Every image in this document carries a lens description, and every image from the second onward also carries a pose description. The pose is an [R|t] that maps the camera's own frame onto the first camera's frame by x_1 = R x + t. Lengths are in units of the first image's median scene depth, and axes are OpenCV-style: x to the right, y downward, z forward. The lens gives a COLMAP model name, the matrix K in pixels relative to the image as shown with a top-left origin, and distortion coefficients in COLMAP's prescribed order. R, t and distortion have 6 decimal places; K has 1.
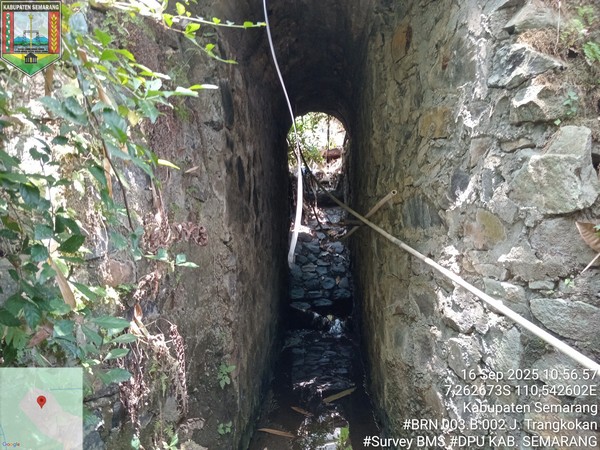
lens RADIAL K [[446.7, 0, 300.0], [0, 446.7, 225.0], [0, 0, 1]] dist [0.049265, -0.117738]
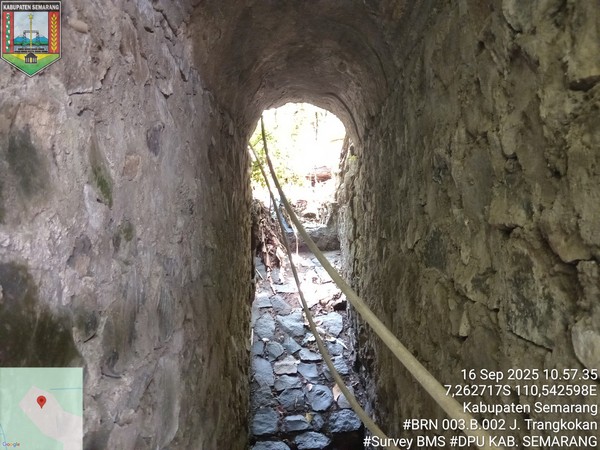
lens RADIAL K [[446.7, 0, 300.0], [0, 446.7, 225.0], [0, 0, 1]] dist [0.049265, -0.117738]
pose [[0.998646, 0.002182, 0.051982, 0.024606], [0.000228, 0.998928, -0.046293, -0.209492], [-0.052027, 0.046242, 0.997574, 1.394824]]
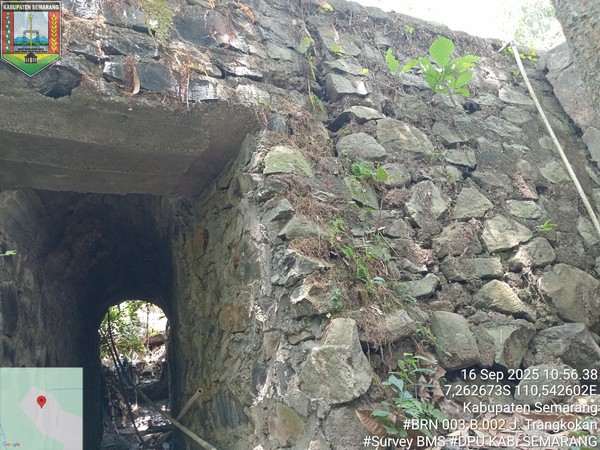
lens RADIAL K [[446.7, 0, 300.0], [0, 446.7, 225.0], [0, 0, 1]] dist [0.049265, -0.117738]
pose [[0.932676, -0.001261, 0.360712, 0.075464], [0.137931, 0.925246, -0.353406, -0.038869], [-0.333302, 0.379366, 0.863129, -0.030919]]
